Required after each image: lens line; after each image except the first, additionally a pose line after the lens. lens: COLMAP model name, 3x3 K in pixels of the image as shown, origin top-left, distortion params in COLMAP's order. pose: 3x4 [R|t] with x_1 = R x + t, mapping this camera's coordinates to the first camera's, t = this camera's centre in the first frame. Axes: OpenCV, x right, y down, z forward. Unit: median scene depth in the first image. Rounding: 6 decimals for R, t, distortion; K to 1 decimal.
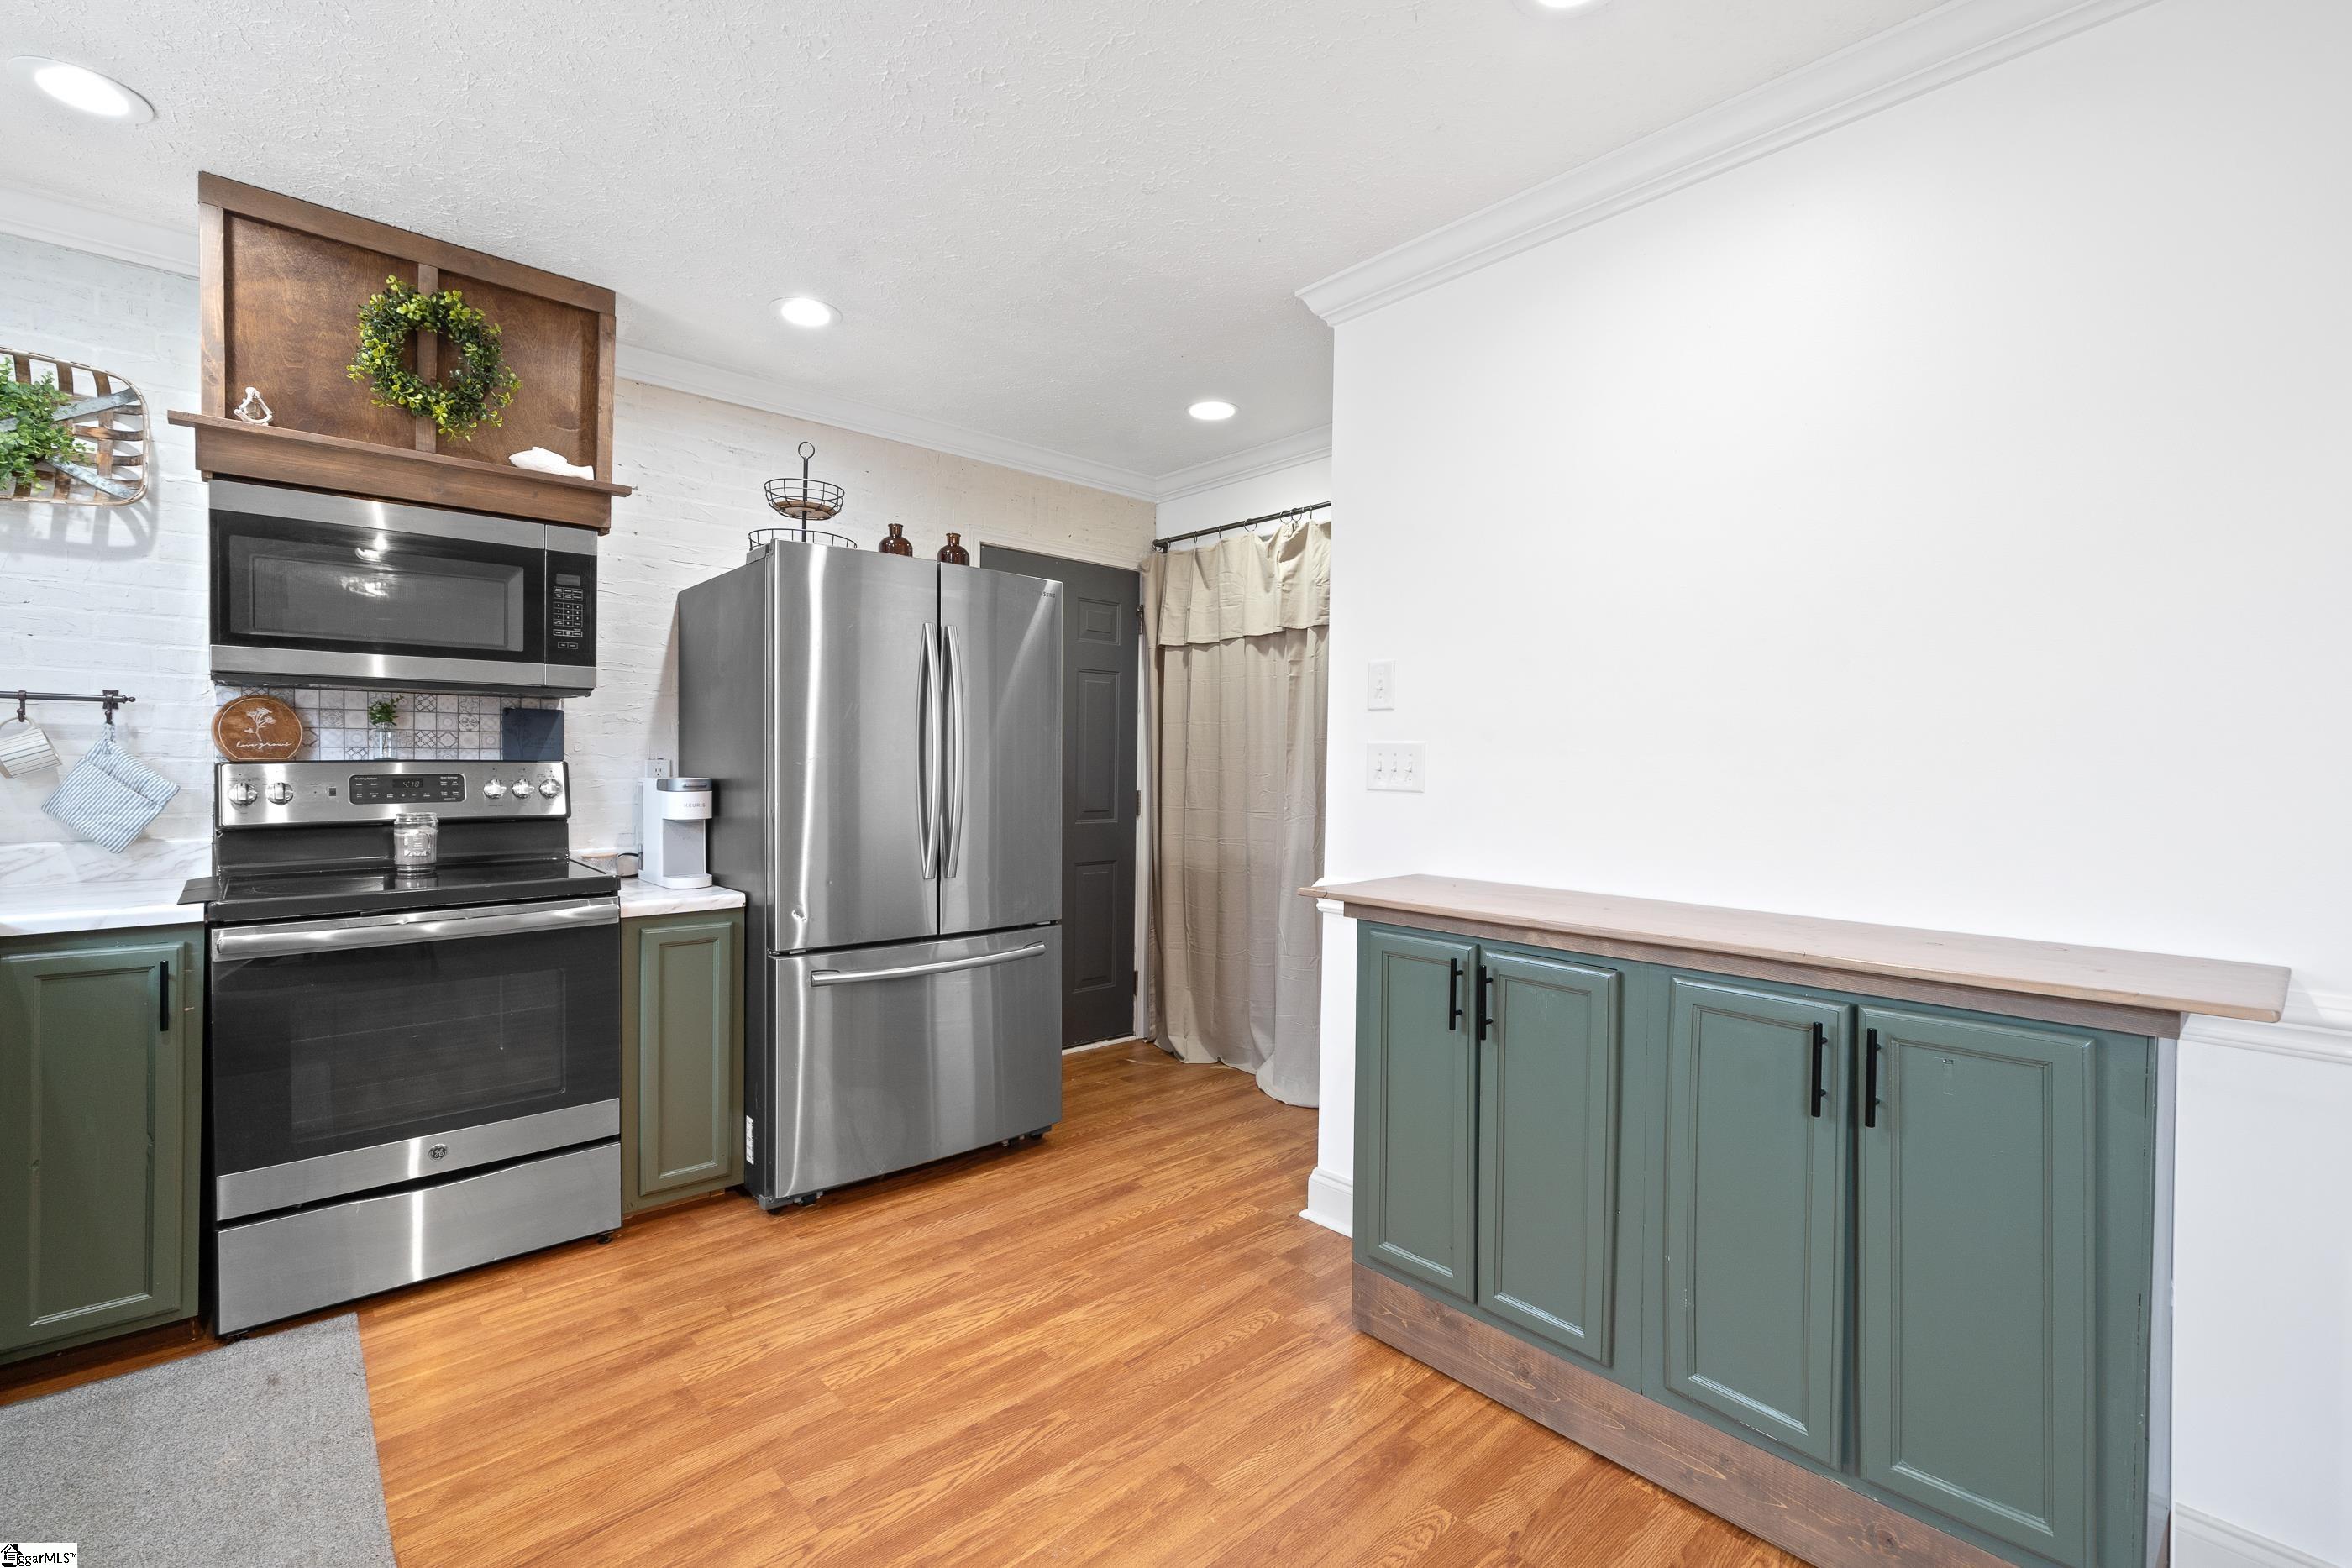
lens RADIAL K [[1035.7, 0, 1179.9], [0, 1035.7, 755.5], [0, 0, 1]] dist [-0.001750, -0.000516]
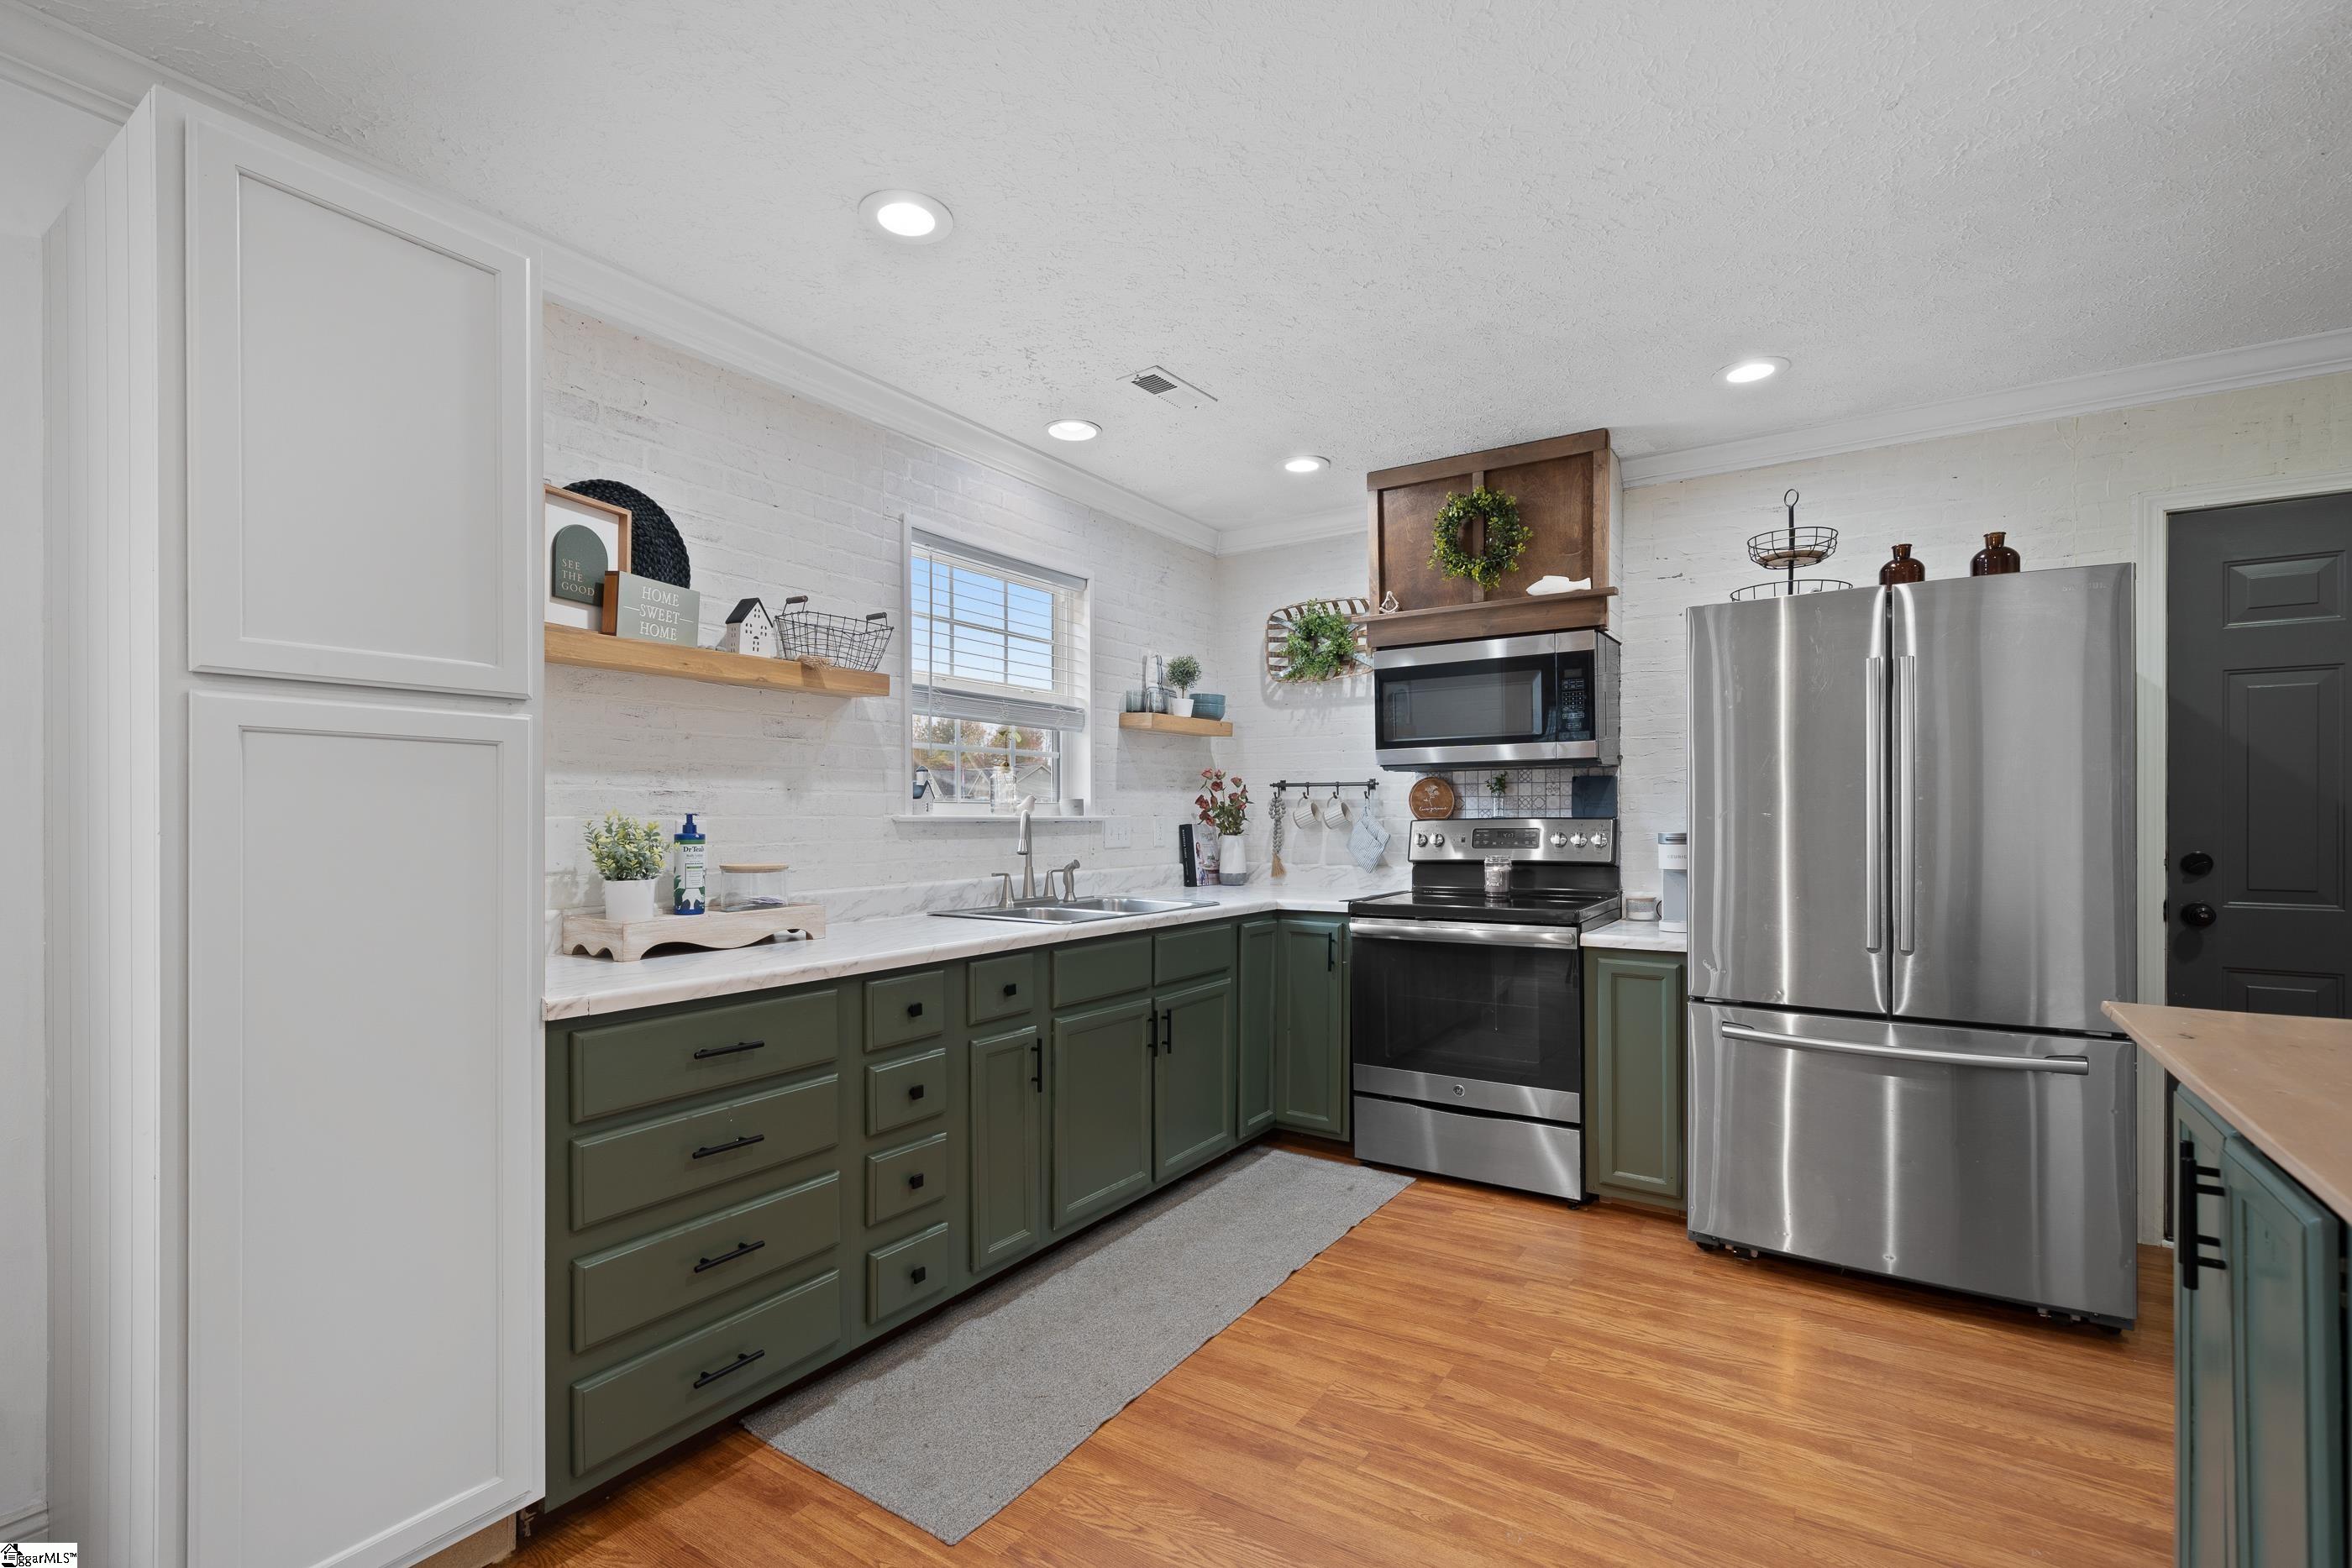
lens RADIAL K [[1062.5, 0, 1176.0], [0, 1062.5, 784.0], [0, 0, 1]] dist [-0.001305, -0.000352]
pose [[0.237323, -0.038065, -0.970685, 0.591561], [0.011527, 0.999272, -0.036368, 0.006185], [0.971362, -0.002558, 0.237589, 0.248497]]
